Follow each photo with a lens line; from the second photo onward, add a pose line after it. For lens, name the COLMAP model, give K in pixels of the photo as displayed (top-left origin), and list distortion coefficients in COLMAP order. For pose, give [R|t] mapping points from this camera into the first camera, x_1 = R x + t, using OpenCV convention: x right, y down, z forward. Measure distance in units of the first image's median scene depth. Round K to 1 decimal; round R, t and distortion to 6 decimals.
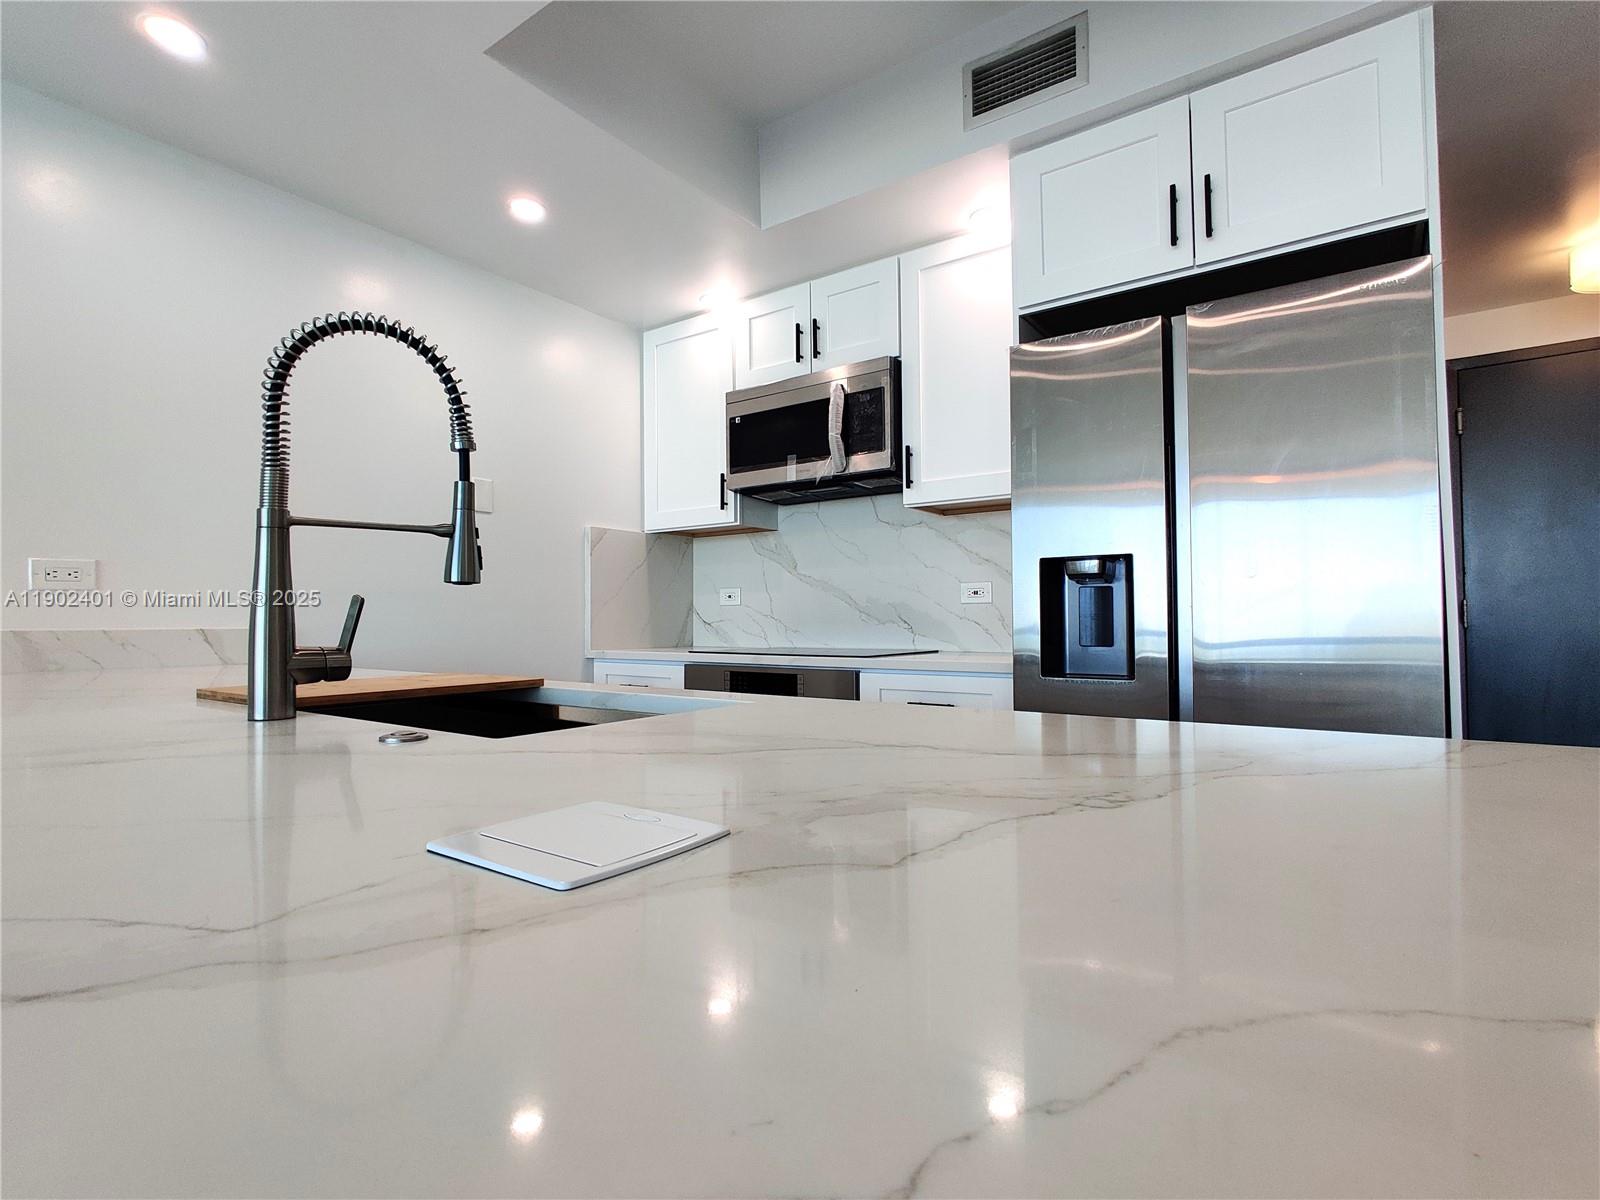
lens RADIAL K [[798.0, 0, 801.6], [0, 798.0, 598.8], [0, 0, 1]] dist [-0.013651, 0.012654]
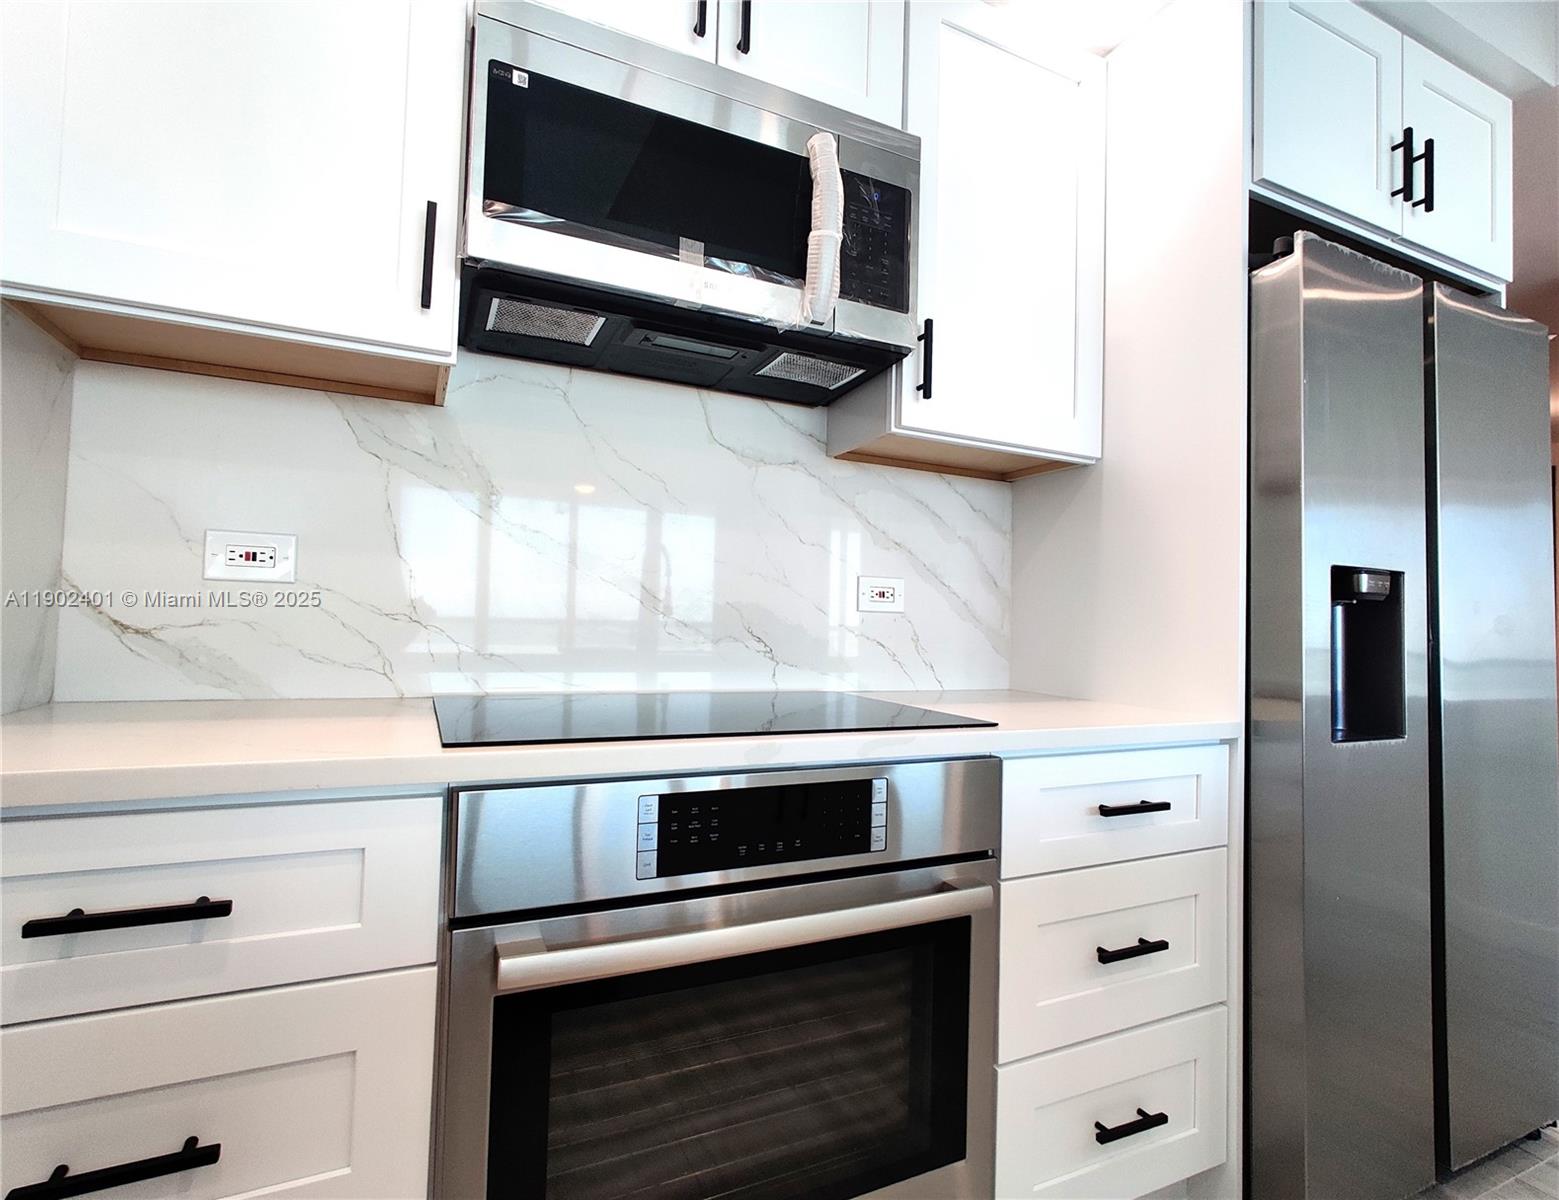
lens RADIAL K [[778.7, 0, 780.8], [0, 778.7, 597.8], [0, 0, 1]] dist [-0.024566, -0.000190]
pose [[0.471133, 0.044744, 0.880927, -0.339444], [-0.055658, 0.998230, -0.020936, 0.011491], [-0.880304, -0.039167, 0.472790, 0.767992]]
